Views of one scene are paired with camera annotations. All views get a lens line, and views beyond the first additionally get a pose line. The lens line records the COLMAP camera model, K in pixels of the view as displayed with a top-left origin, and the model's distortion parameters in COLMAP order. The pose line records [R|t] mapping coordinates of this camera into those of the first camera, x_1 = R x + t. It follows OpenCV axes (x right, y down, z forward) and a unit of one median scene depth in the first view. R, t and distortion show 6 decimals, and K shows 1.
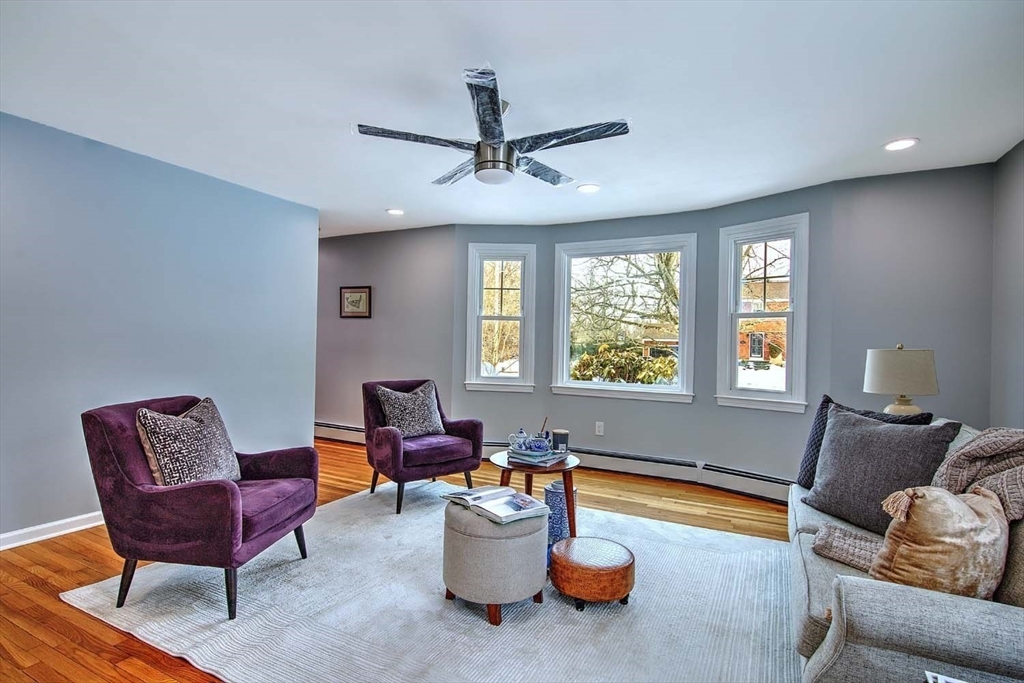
lens RADIAL K [[494.1, 0, 513.5], [0, 494.1, 338.4], [0, 0, 1]] dist [0.000748, 0.000329]
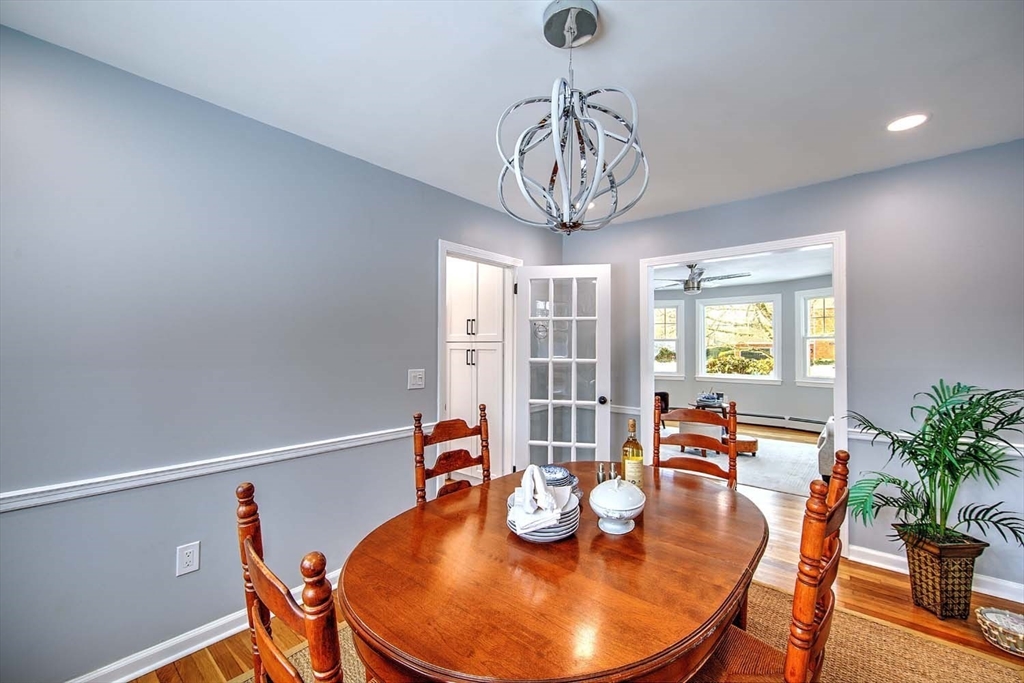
lens RADIAL K [[415.3, 0, 508.5], [0, 415.3, 339.0], [0, 0, 1]] dist [0.000164, -0.000025]
pose [[0.972440, -0.023842, -0.231931, -0.250915], [0.022281, 0.999708, -0.009349, -0.045524], [0.232086, 0.003923, 0.972687, -0.706369]]
